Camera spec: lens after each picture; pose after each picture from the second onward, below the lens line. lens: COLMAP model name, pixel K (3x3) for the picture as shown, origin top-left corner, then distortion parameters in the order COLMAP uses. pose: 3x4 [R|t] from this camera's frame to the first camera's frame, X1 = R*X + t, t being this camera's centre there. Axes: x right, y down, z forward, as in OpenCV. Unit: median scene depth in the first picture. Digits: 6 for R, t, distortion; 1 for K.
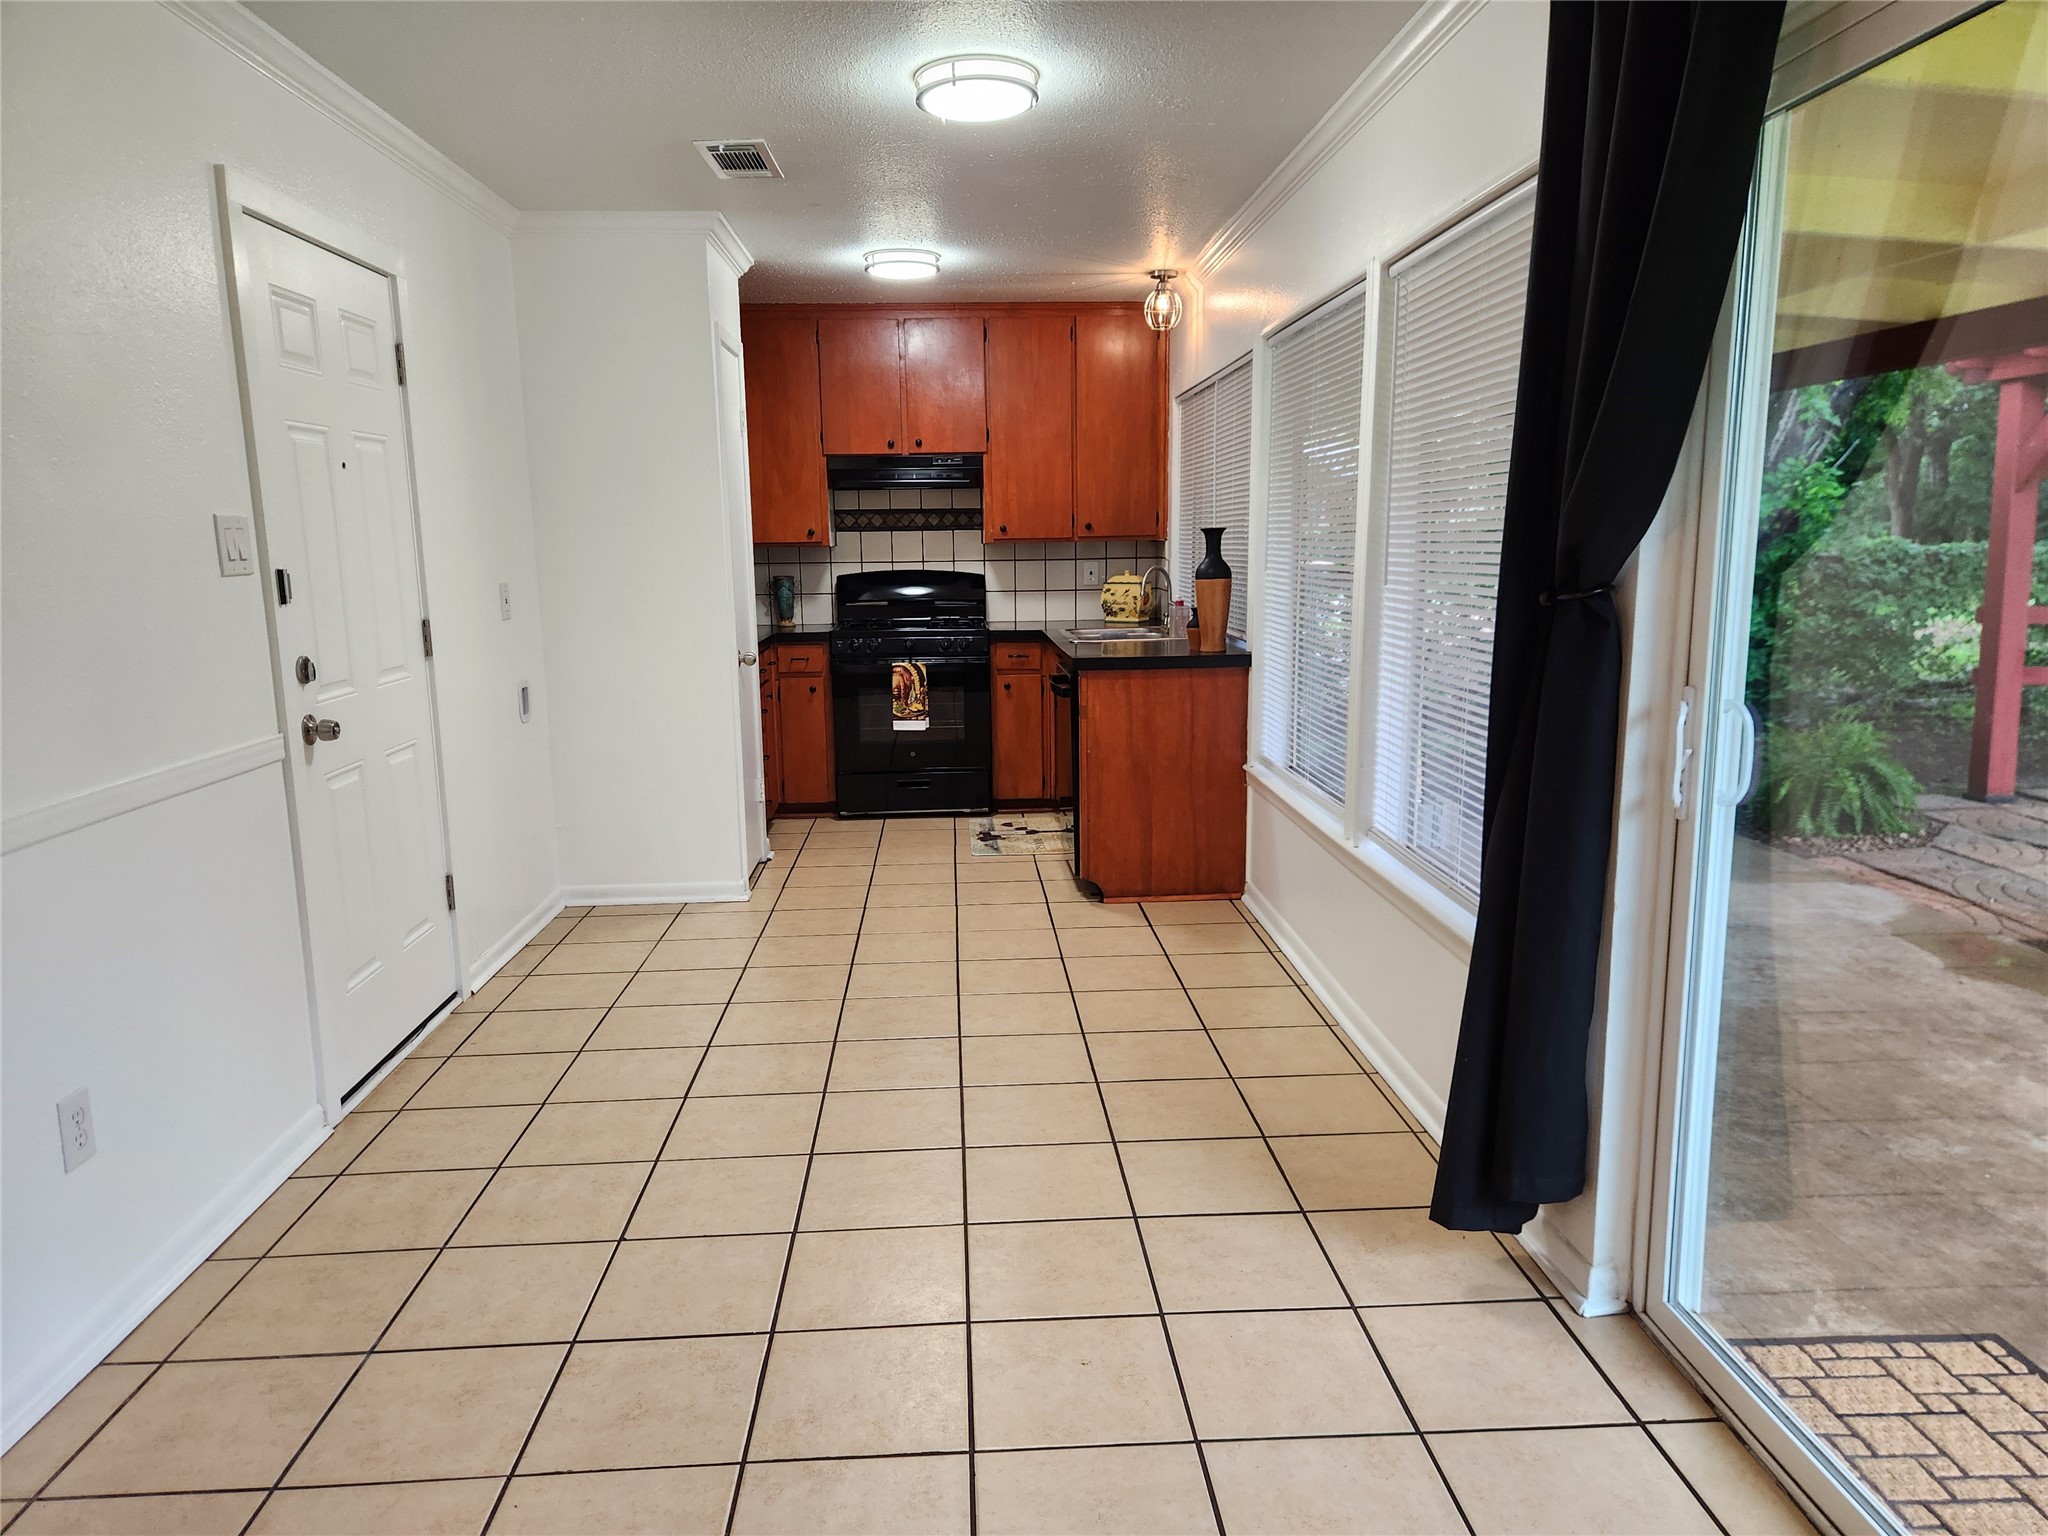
lens RADIAL K [[1374.3, 0, 1014.1], [0, 1374.3, 781.3], [0, 0, 1]] dist [0.092217, -0.086086]
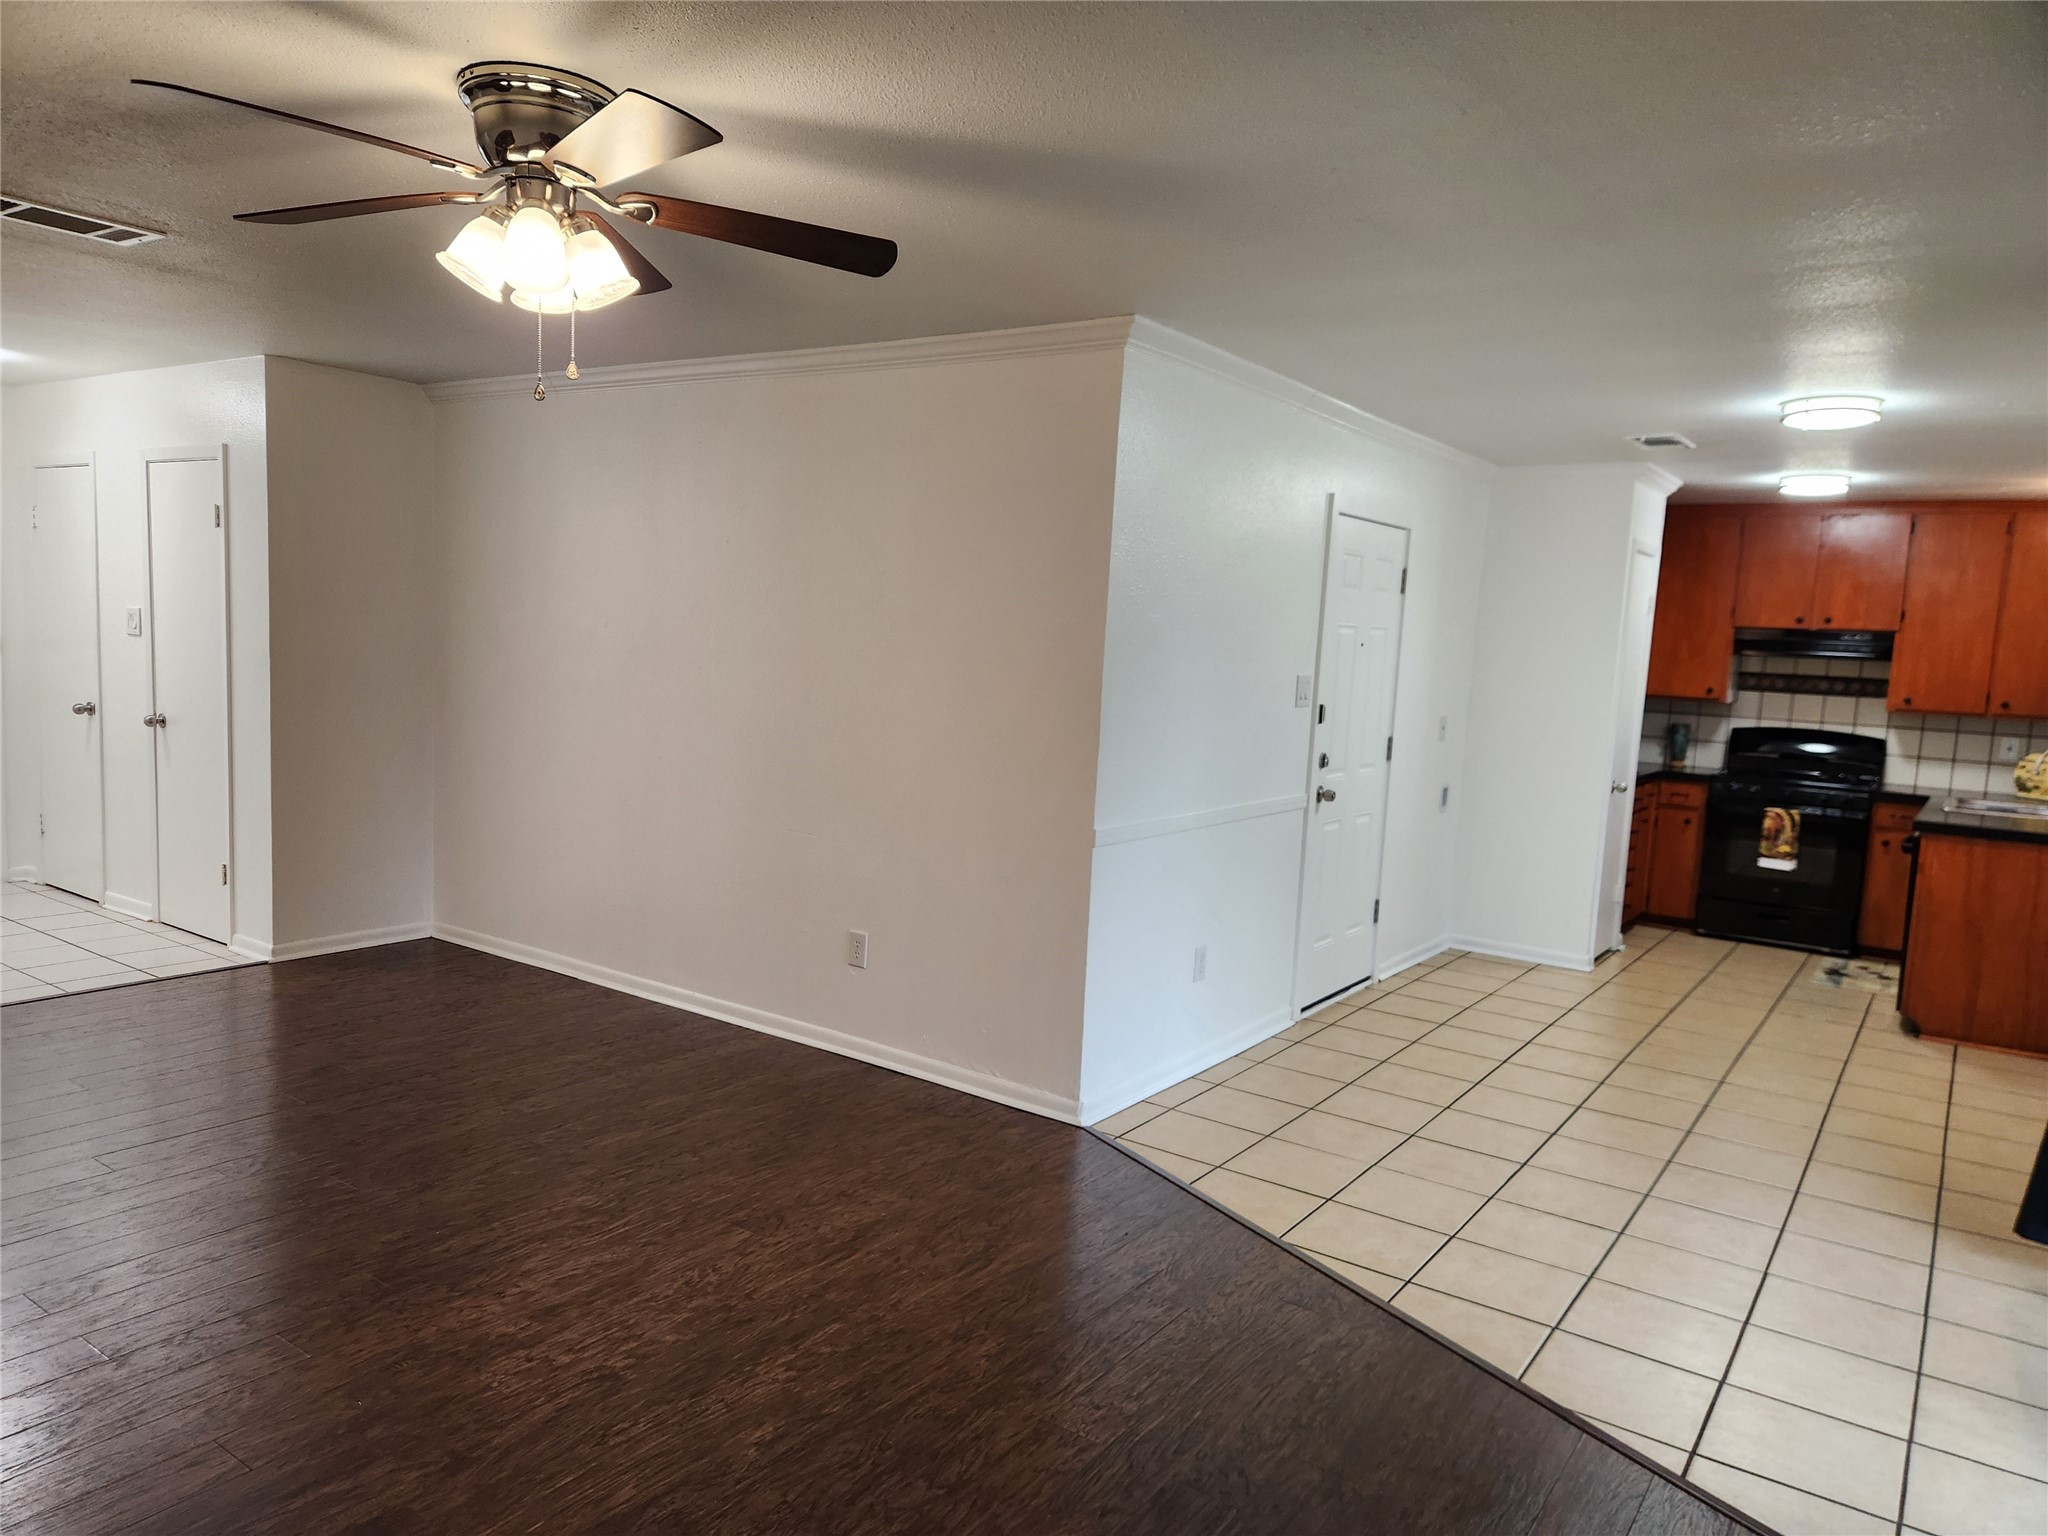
lens RADIAL K [[1374.3, 0, 1014.1], [0, 1374.3, 781.3], [0, 0, 1]] dist [0.092217, -0.086086]
pose [[0.789237, 0.120629, -0.602124, 0.114247], [-0.169505, 0.985217, -0.024801, 0.026790], [0.590232, 0.121637, 0.798017, -0.296891]]
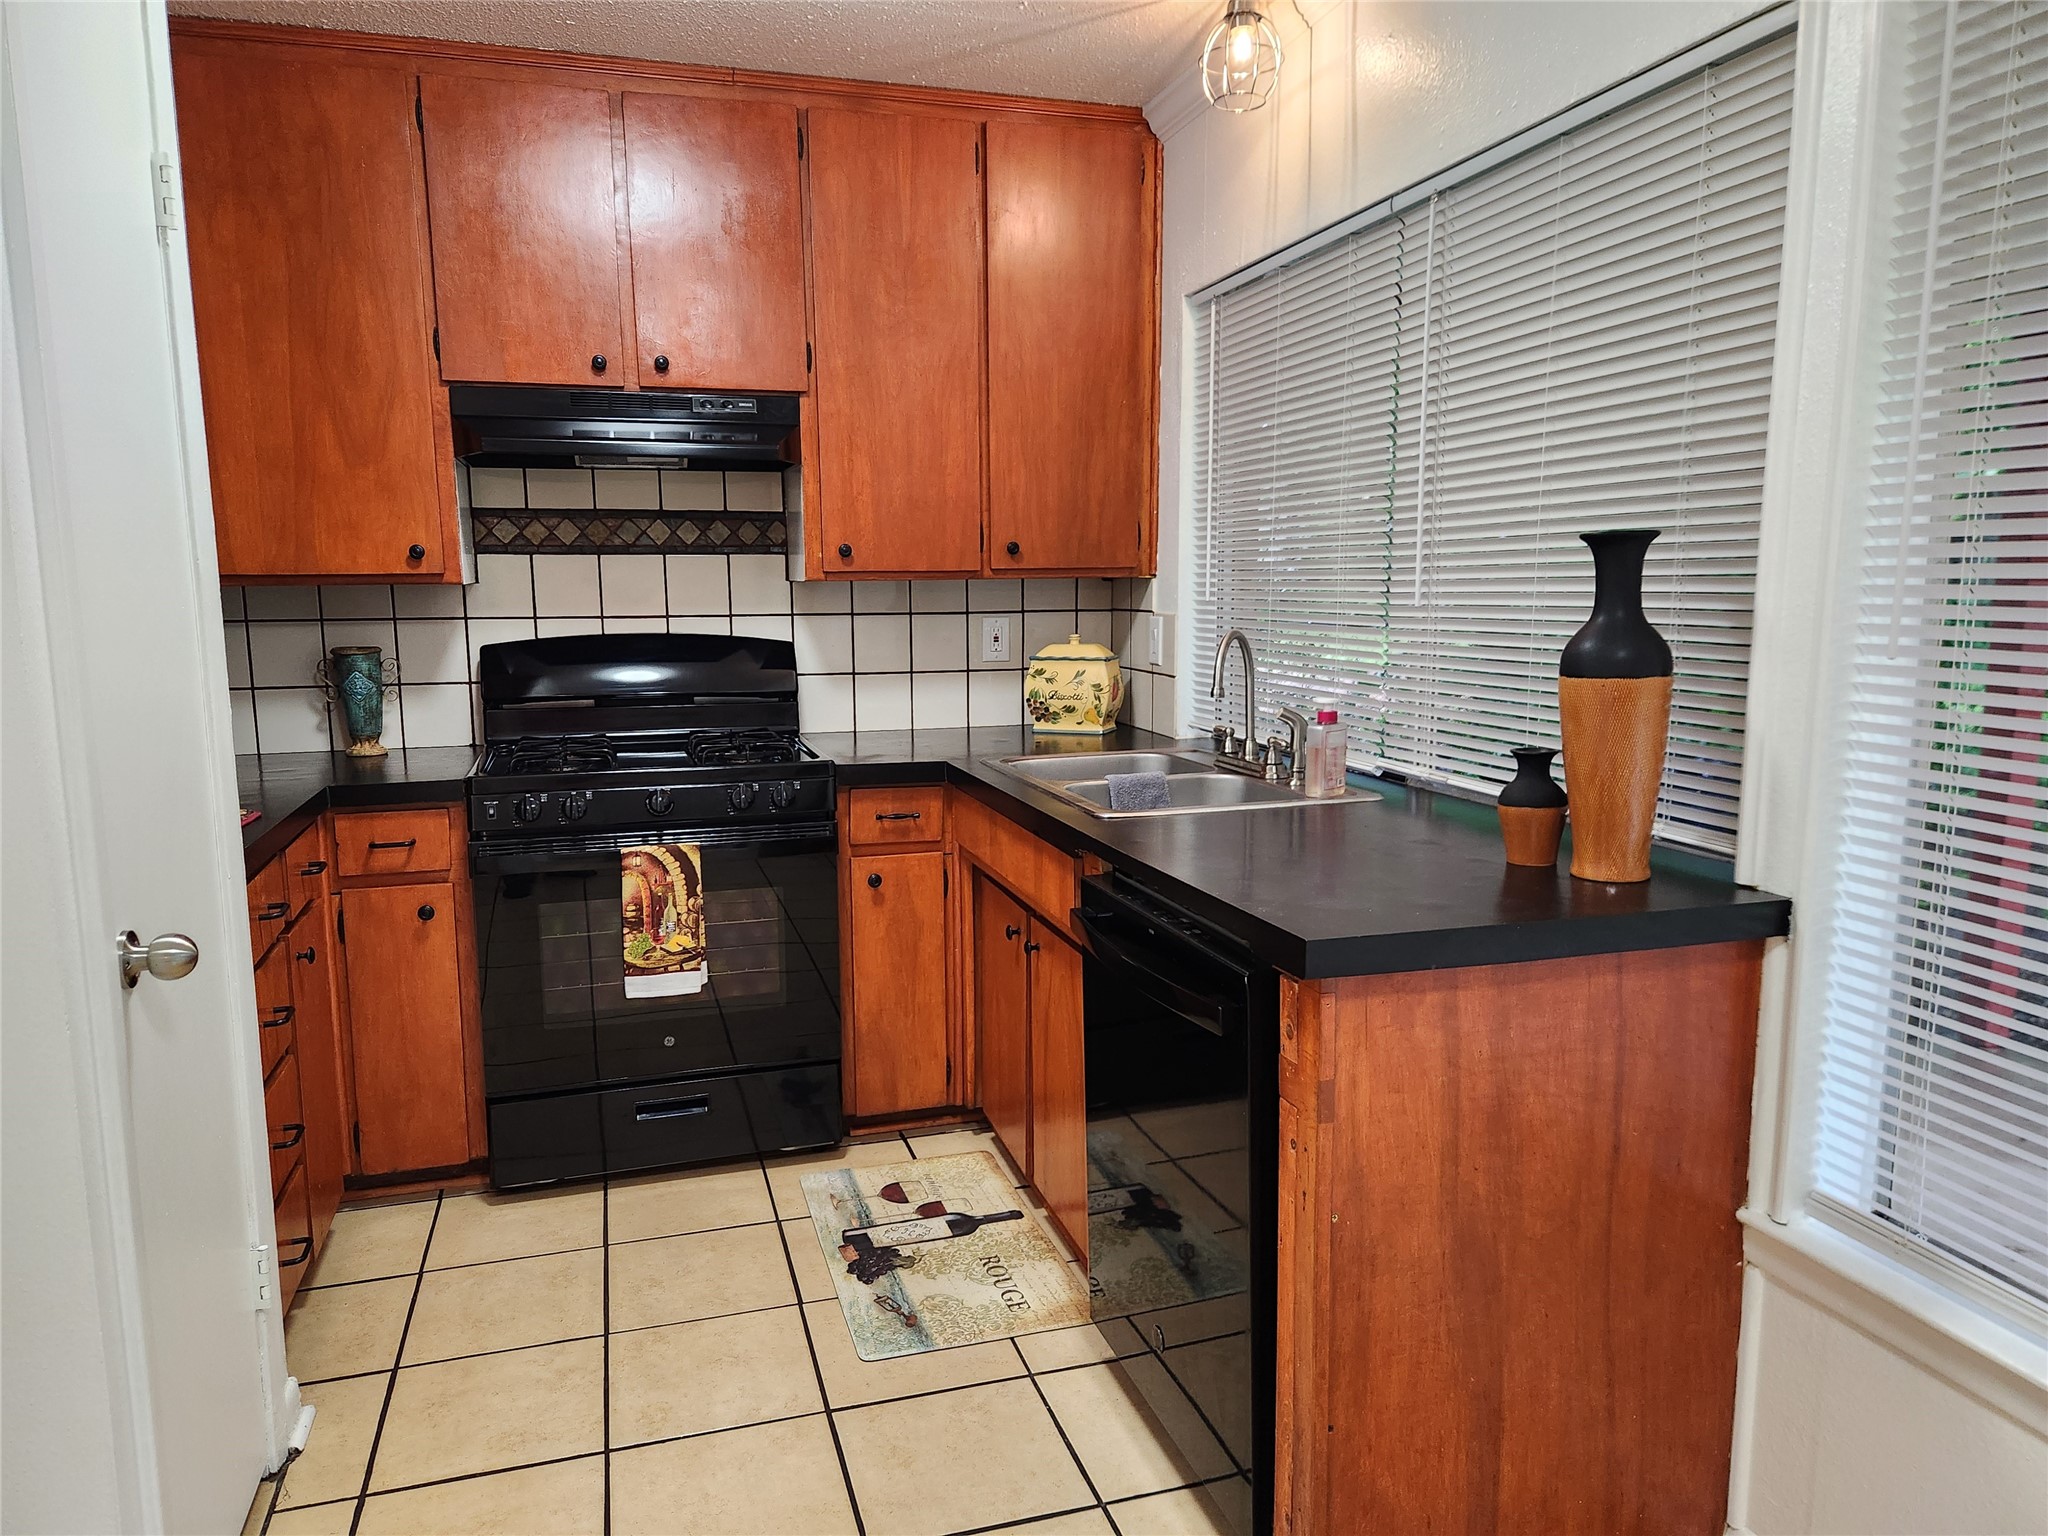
lens RADIAL K [[1374.3, 0, 1014.1], [0, 1374.3, 781.3], [0, 0, 1]] dist [0.092217, -0.086086]
pose [[0.971452, -0.028162, 0.235558, -0.068808], [0.036028, 0.998925, -0.029154, -0.087785], [-0.234483, 0.036809, 0.971423, 0.529100]]
